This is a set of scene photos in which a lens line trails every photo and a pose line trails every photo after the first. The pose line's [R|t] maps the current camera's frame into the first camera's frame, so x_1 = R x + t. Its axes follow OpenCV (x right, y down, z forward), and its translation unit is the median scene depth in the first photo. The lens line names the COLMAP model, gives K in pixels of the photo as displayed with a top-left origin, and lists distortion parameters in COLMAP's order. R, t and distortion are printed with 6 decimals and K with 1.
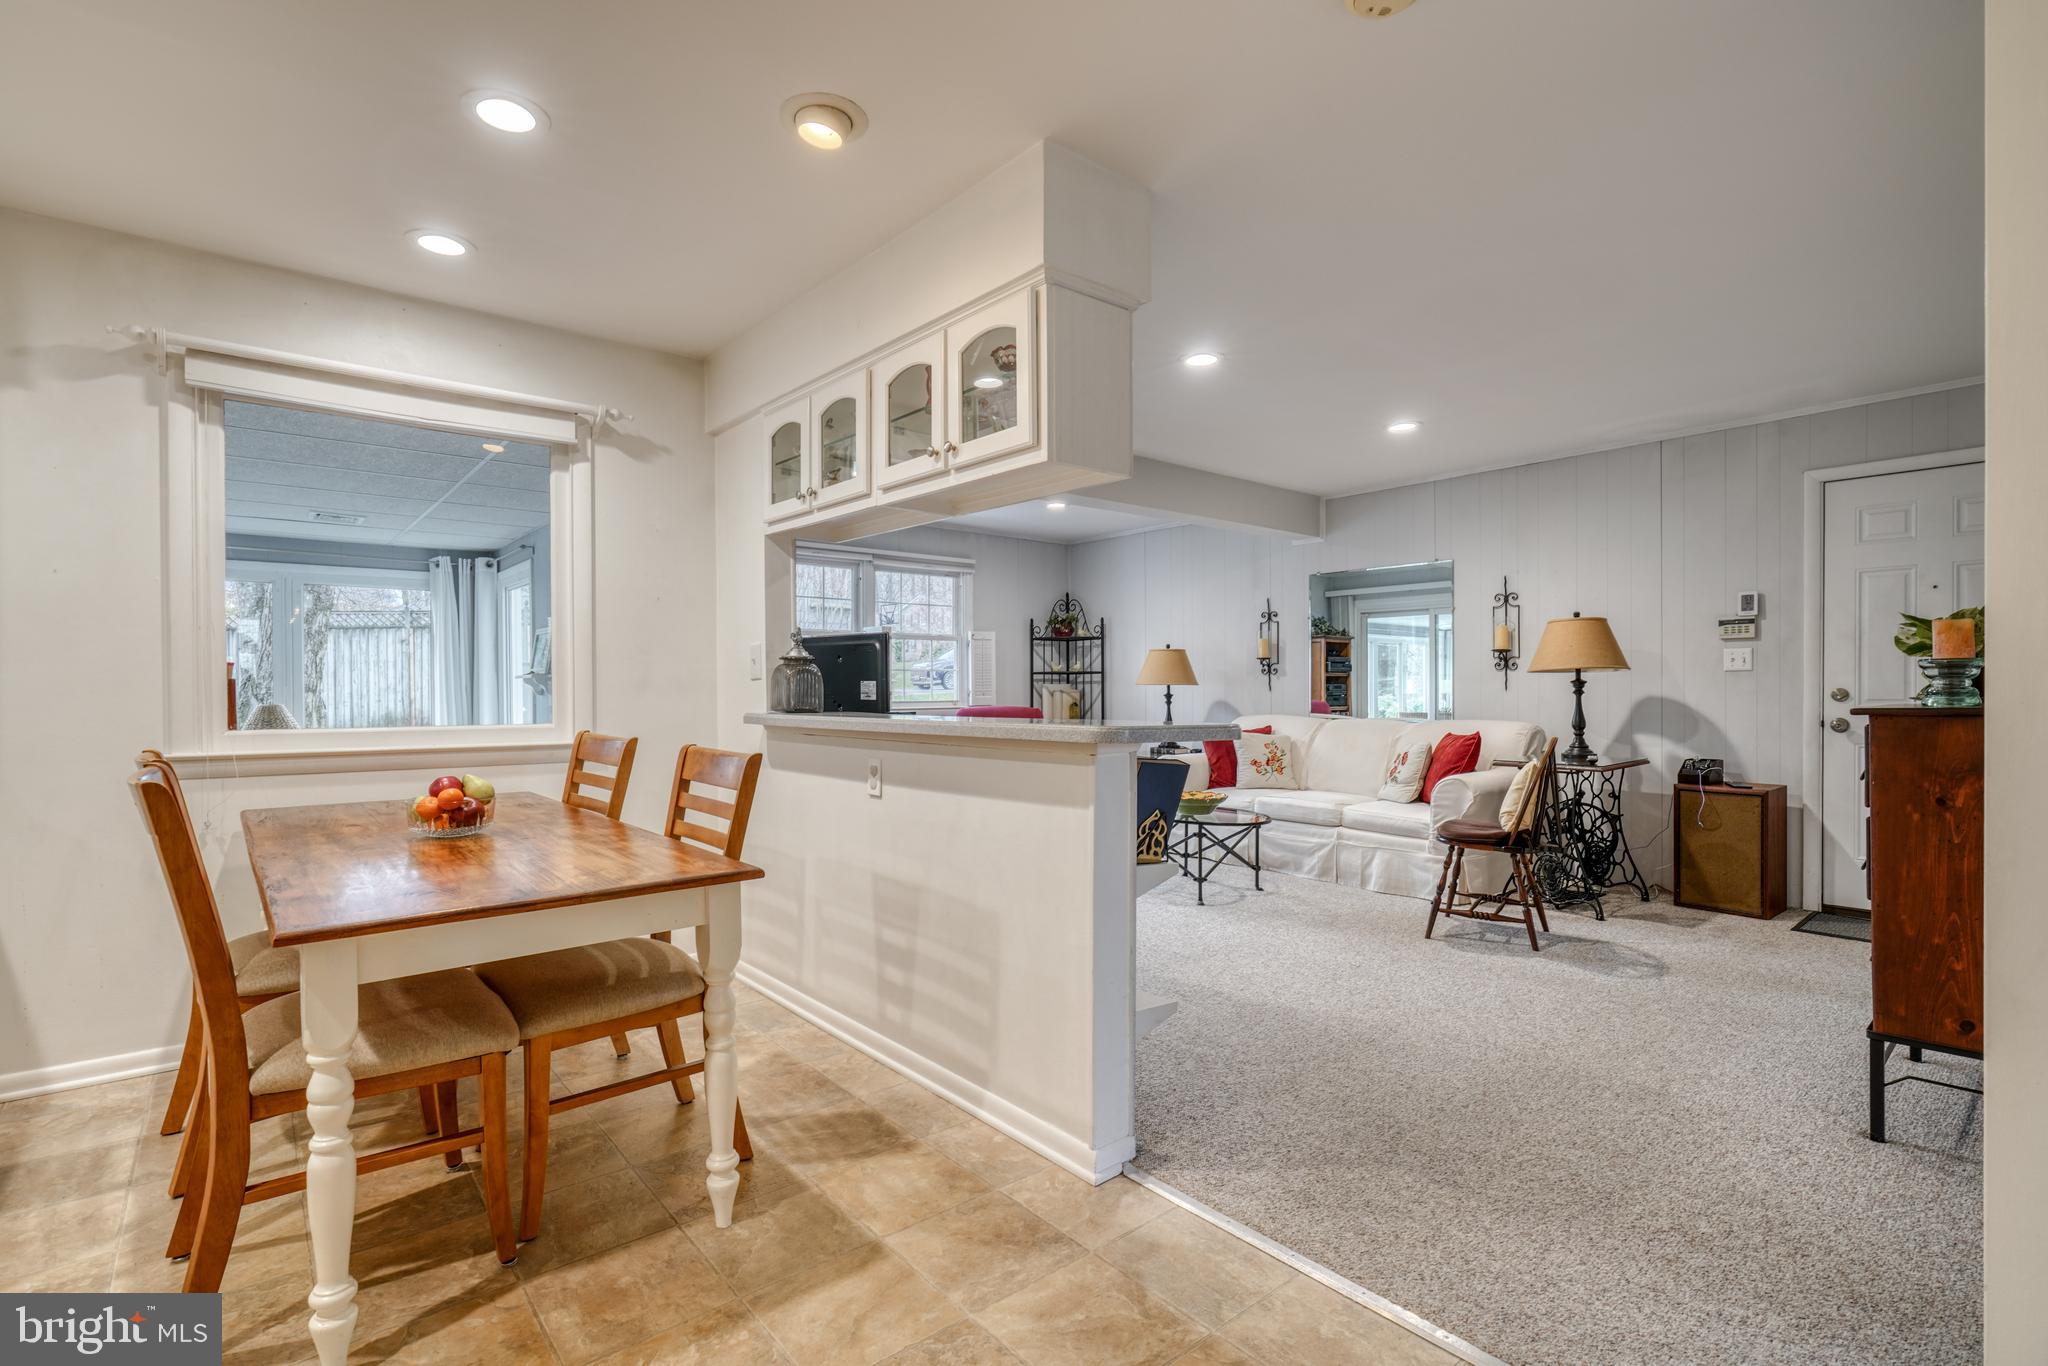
lens RADIAL K [[950.8, 0, 1024.0], [0, 950.8, 683.0], [0, 0, 1]] dist [-0.000055, -0.000021]
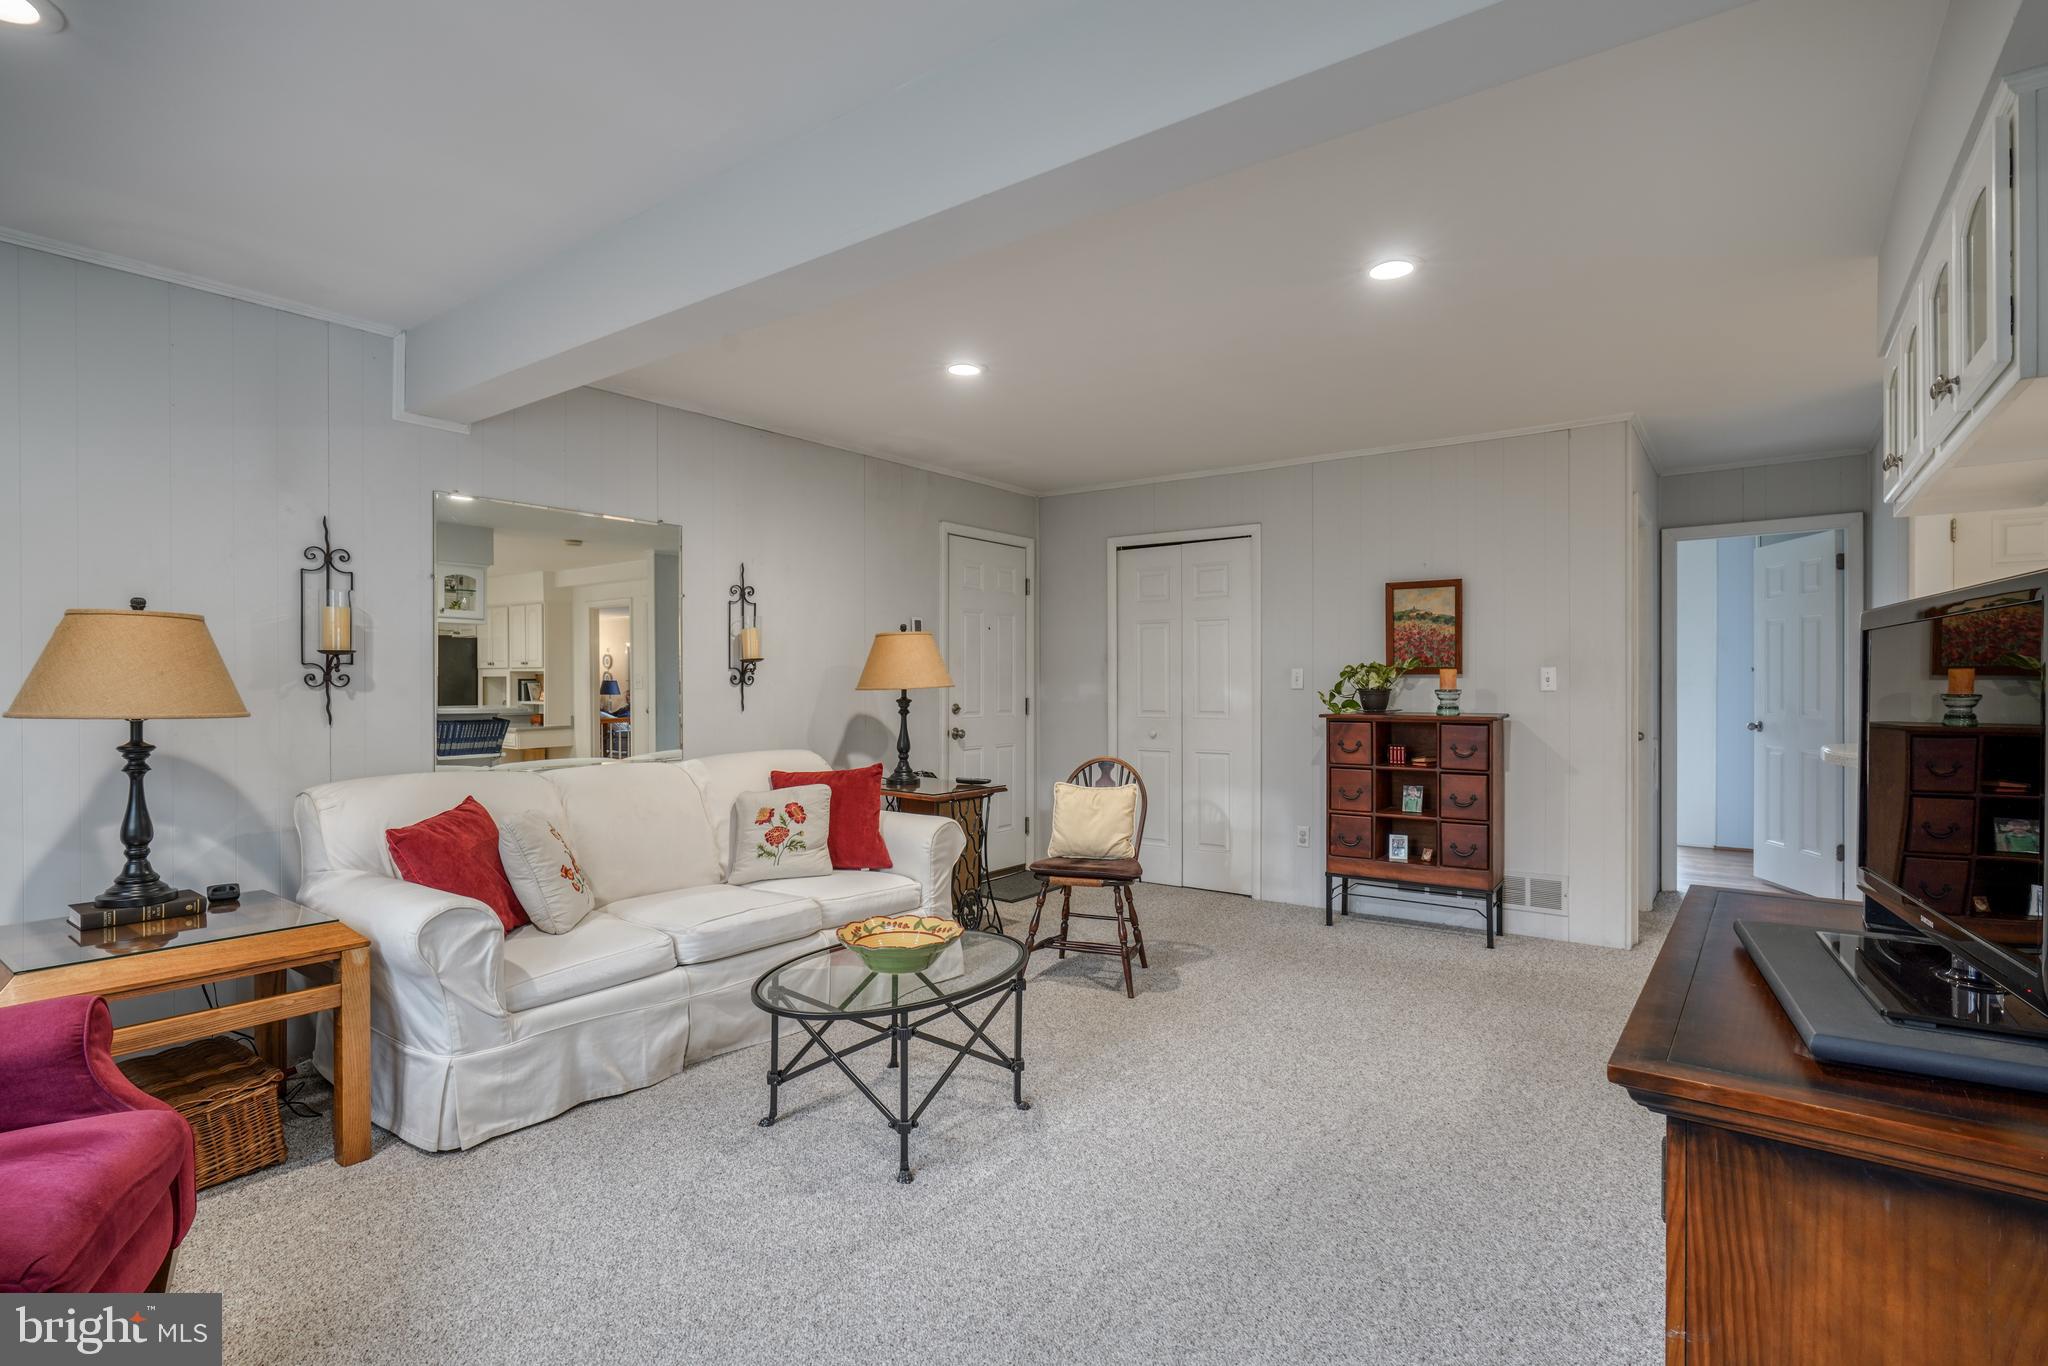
lens RADIAL K [[999.7, 0, 1024.0], [0, 999.7, 683.0], [0, 0, 1]] dist [-0.000014, 0.000139]
pose [[-0.237066, -0.009205, 0.971450, -0.346115], [-0.016795, 0.999845, 0.005376, -0.023755], [-0.971348, -0.015041, -0.237184, 0.981176]]
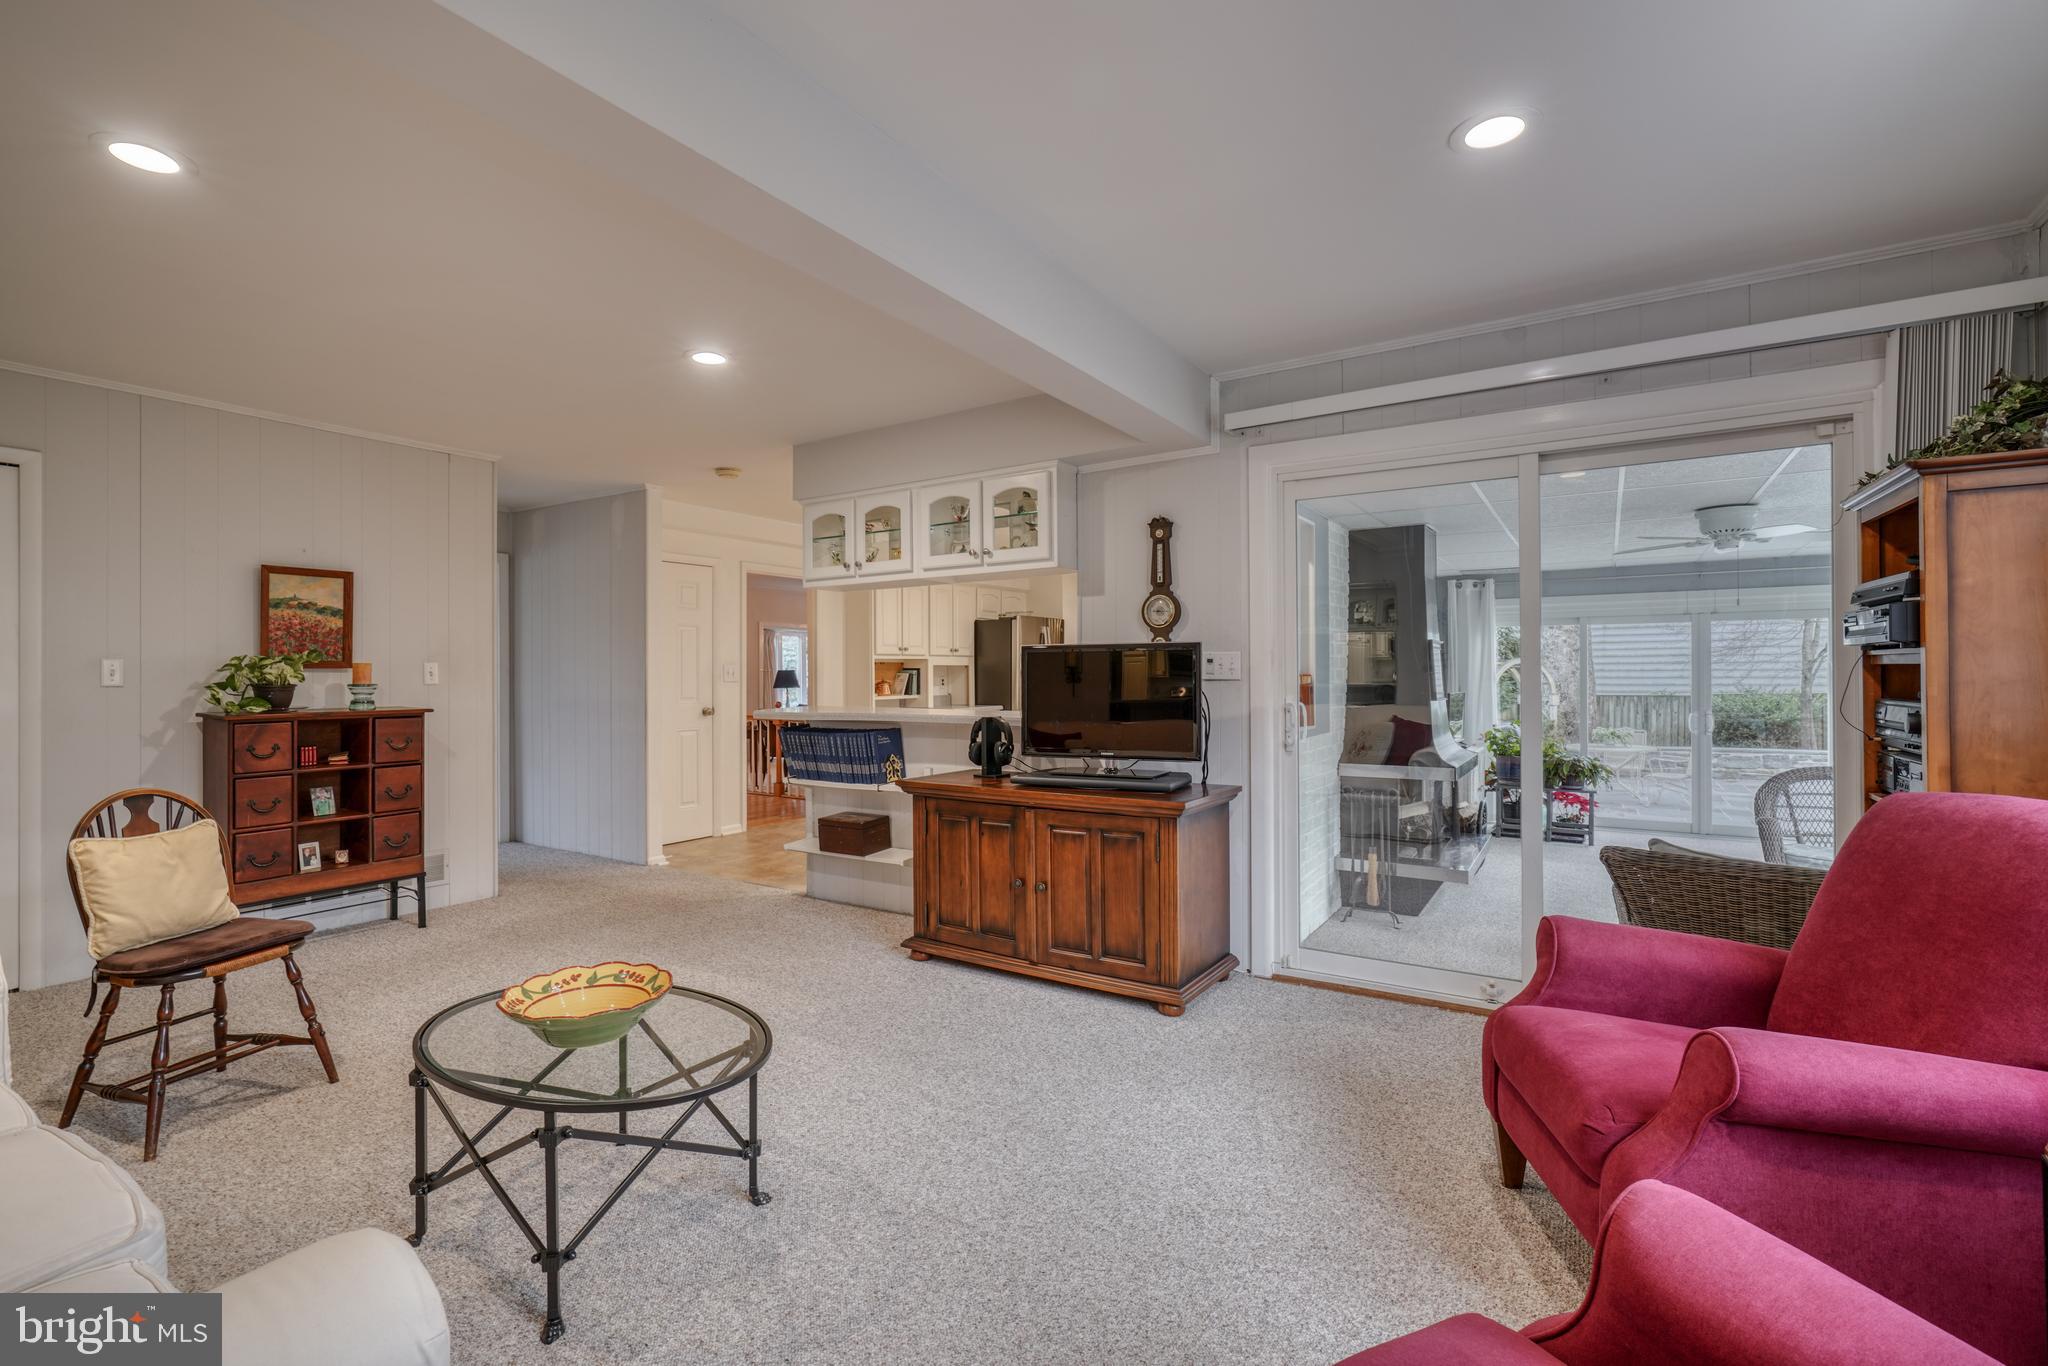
lens RADIAL K [[890.1, 0, 1017.8], [0, 890.1, 670.2], [0, 0, 1]] dist [-0.000863, -0.000167]
pose [[-0.956644, -0.007259, -0.291171, 0.101047], [-0.001299, 0.999786, -0.020660, -0.016222], [0.291258, -0.019386, -0.956448, 1.316717]]
